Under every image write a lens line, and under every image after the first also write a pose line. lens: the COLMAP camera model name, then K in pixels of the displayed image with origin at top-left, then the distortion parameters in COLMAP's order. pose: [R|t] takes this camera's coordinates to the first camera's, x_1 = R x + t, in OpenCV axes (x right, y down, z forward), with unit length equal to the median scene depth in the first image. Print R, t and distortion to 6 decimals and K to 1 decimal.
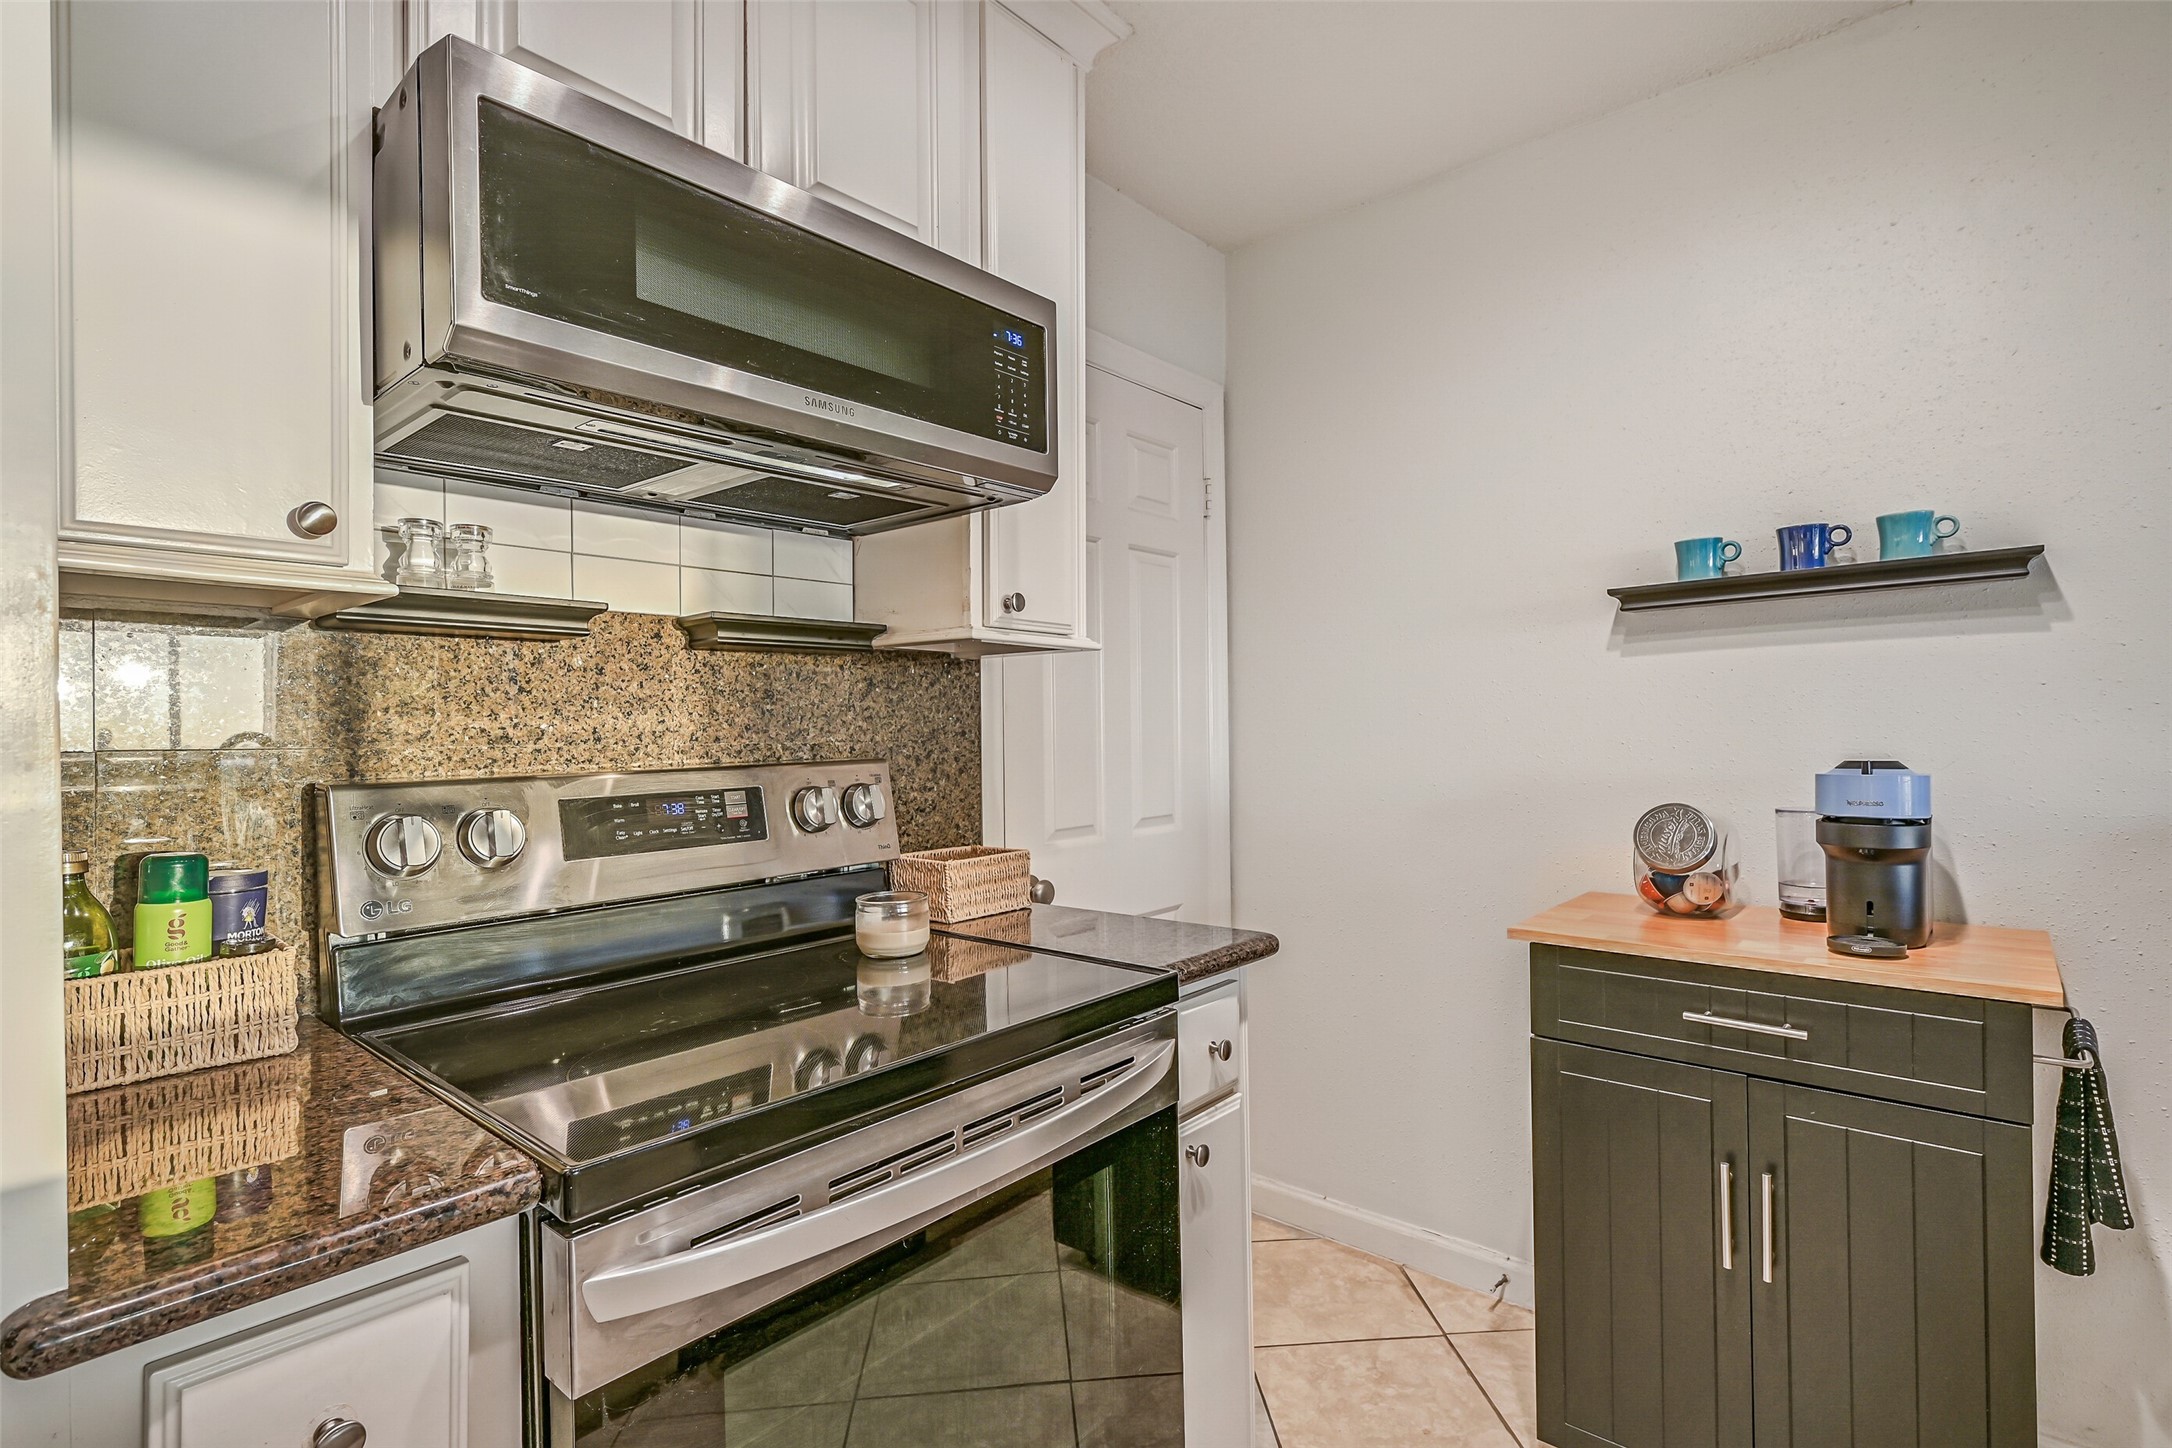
lens RADIAL K [[1026.5, 0, 1086.0], [0, 1026.5, 724.0], [0, 0, 1]] dist [-0.004611, 0.000277]
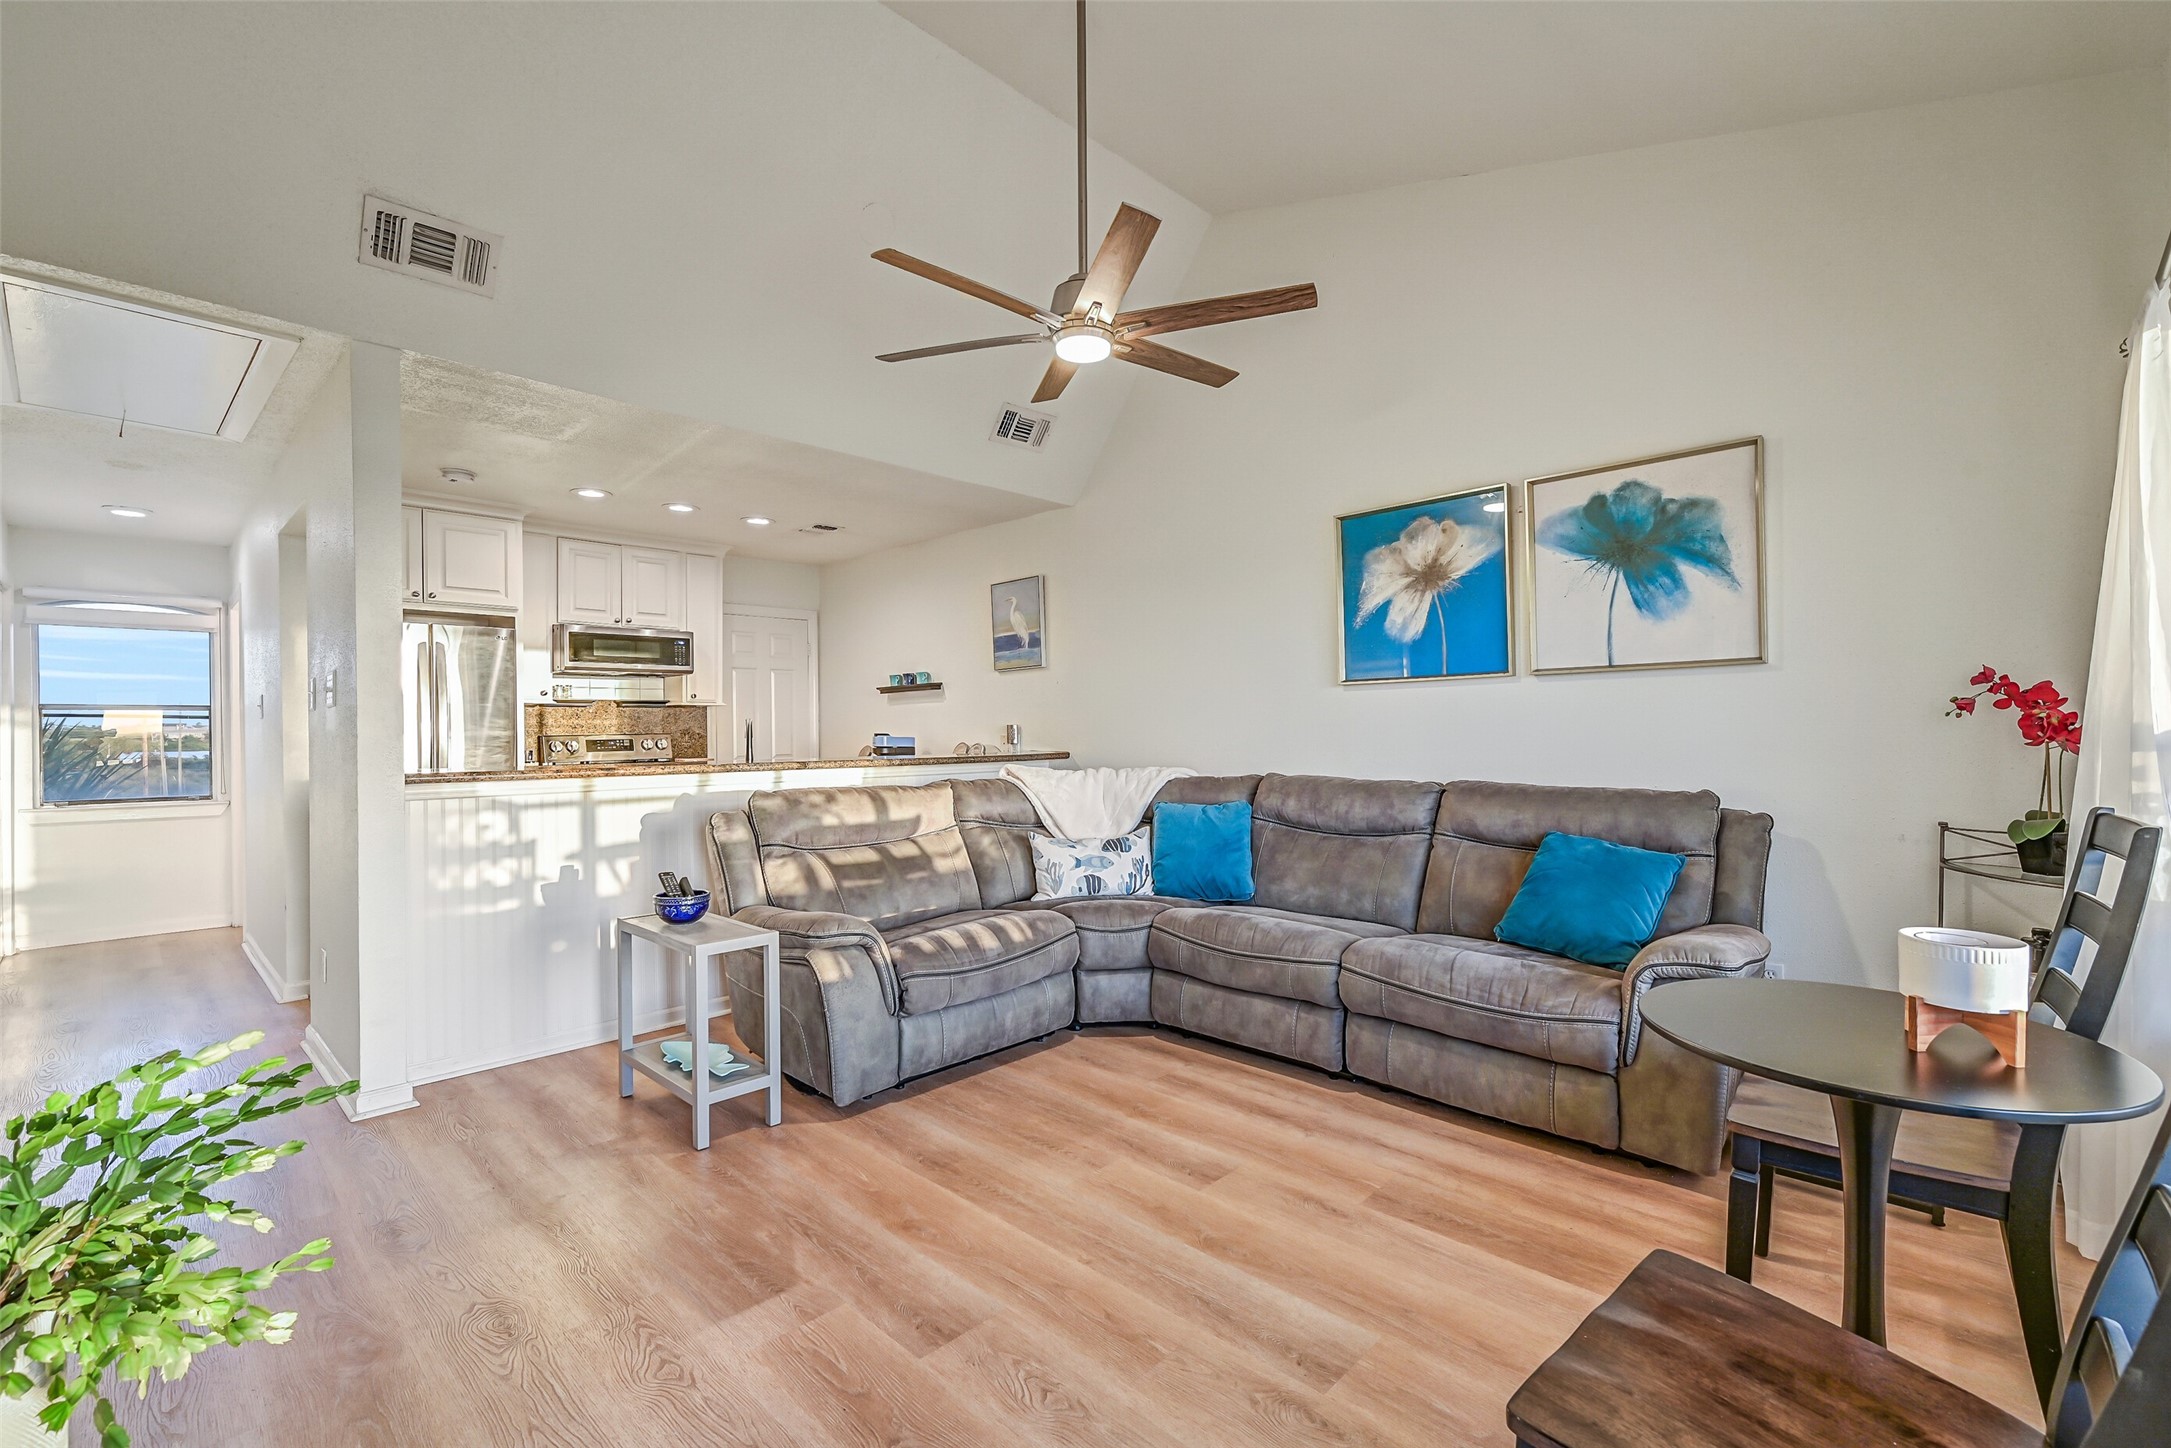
lens RADIAL K [[954.9, 0, 1085.5], [0, 954.9, 724.0], [0, 0, 1]] dist [-0.002830, -0.000258]
pose [[0.998246, 0.002137, -0.059165, 1.820820], [-0.002570, 0.999971, -0.007238, 0.021584], [0.059148, 0.007378, 0.998222, -2.901812]]
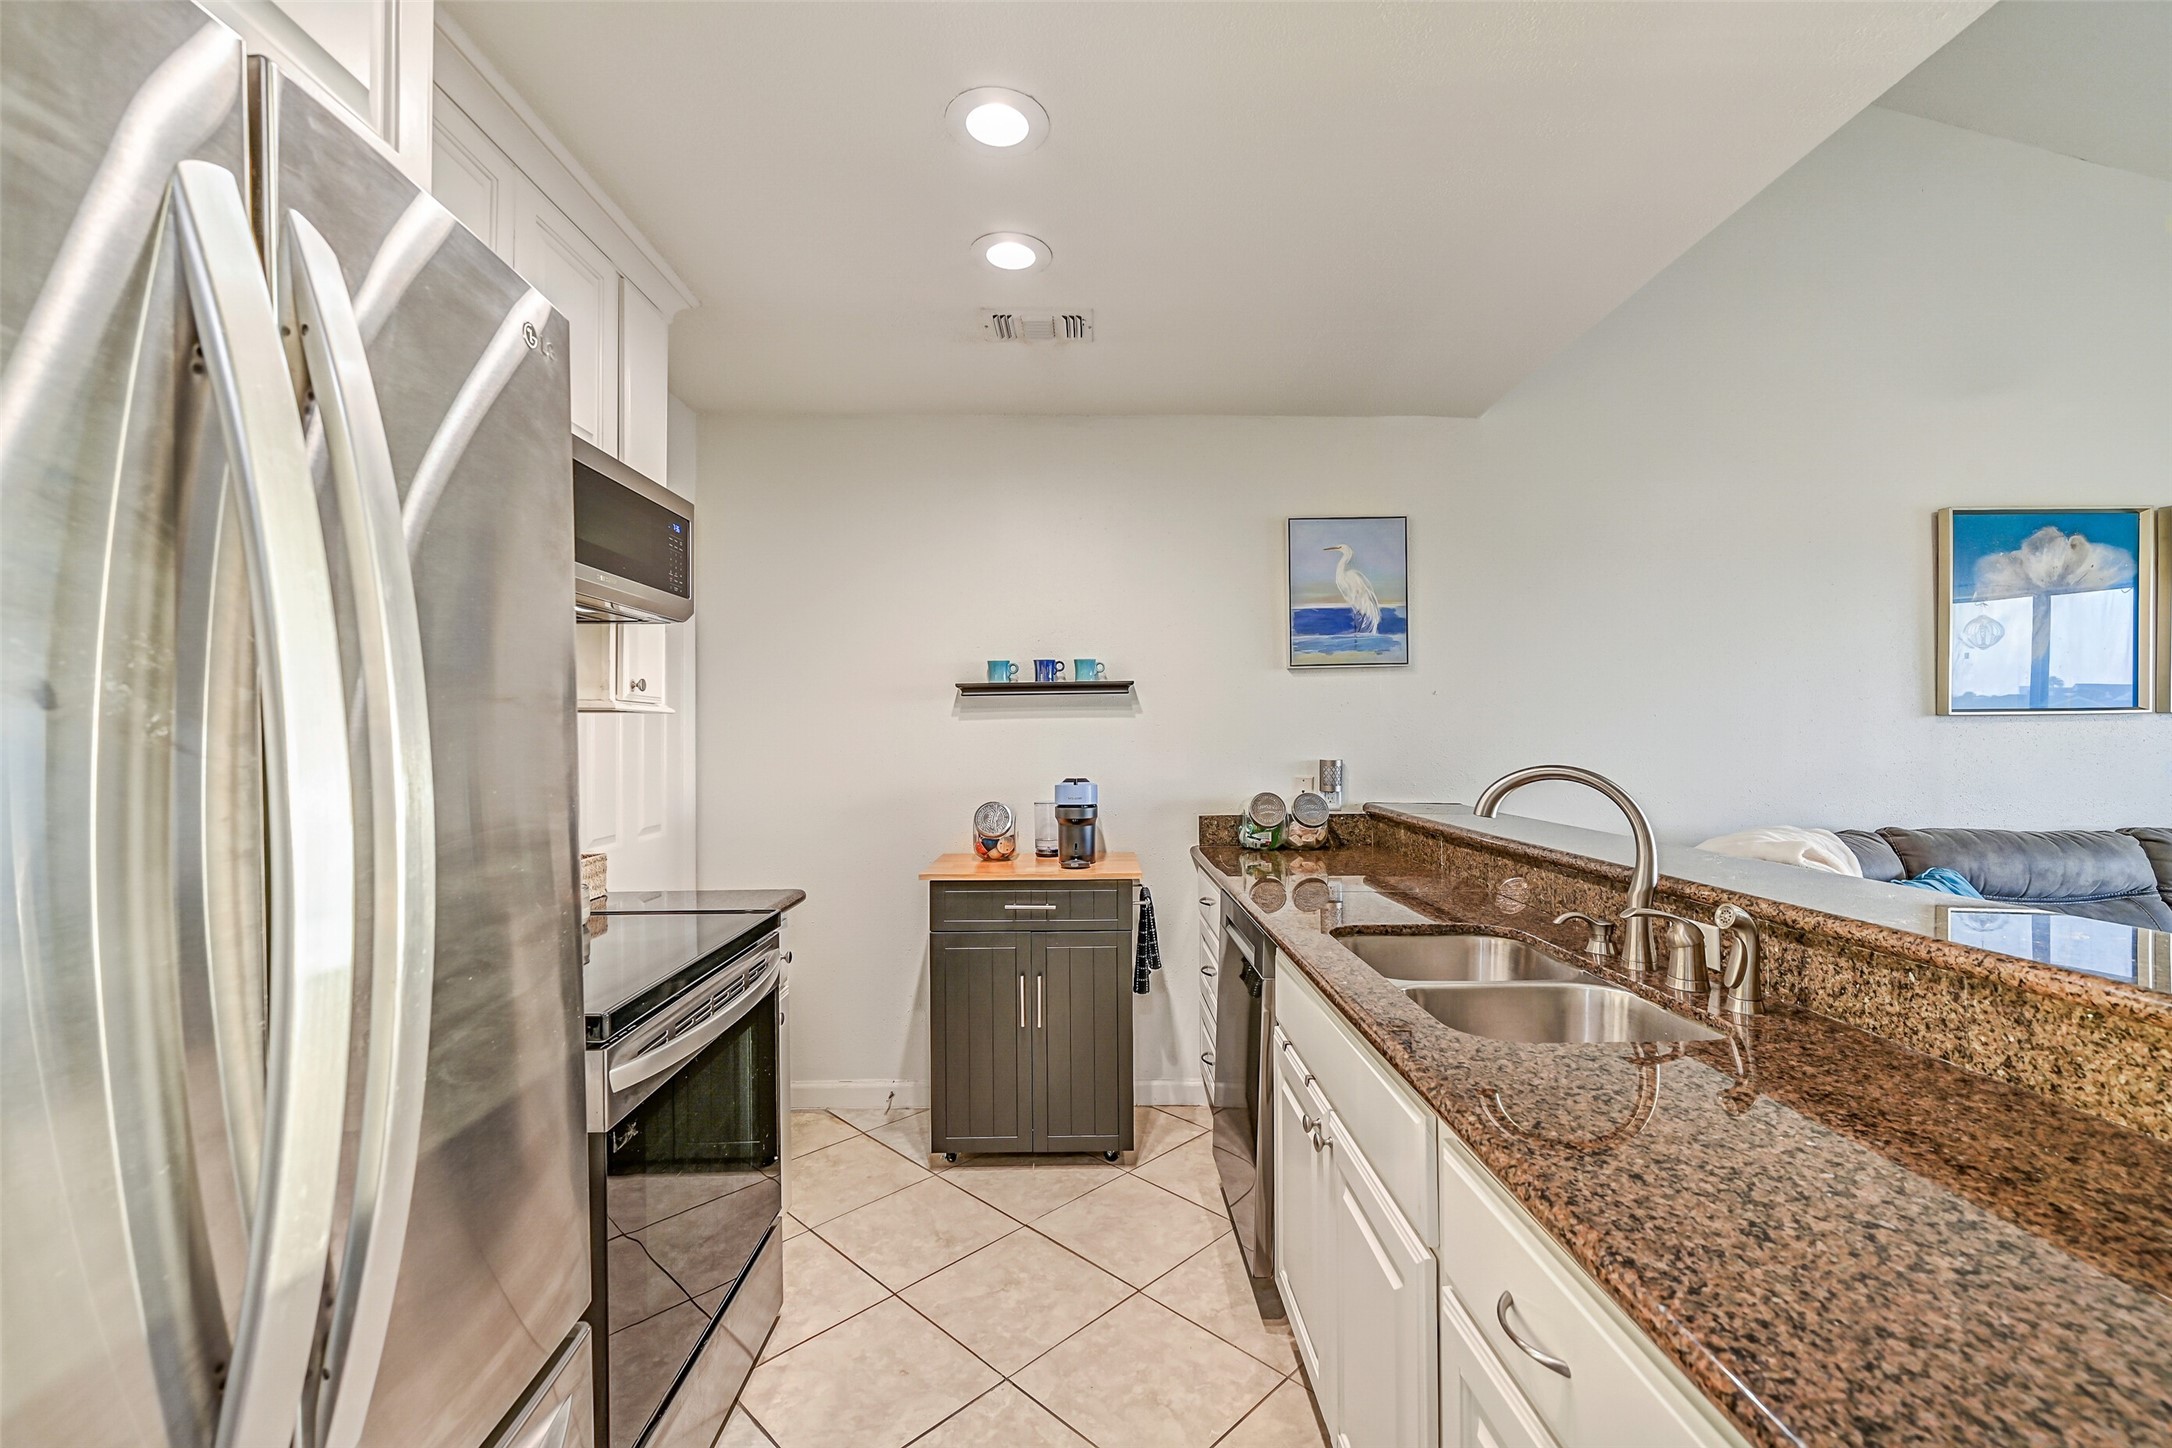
lens RADIAL K [[908.4, 0, 1086.0], [0, 908.4, 724.0], [0, 0, 1]] dist [0.000742, 0.000317]
pose [[0.751019, 0.016000, 0.660087, -0.465525], [-0.006306, 0.999835, -0.017060, -0.044750], [-0.660251, 0.008650, 0.750995, -0.436494]]
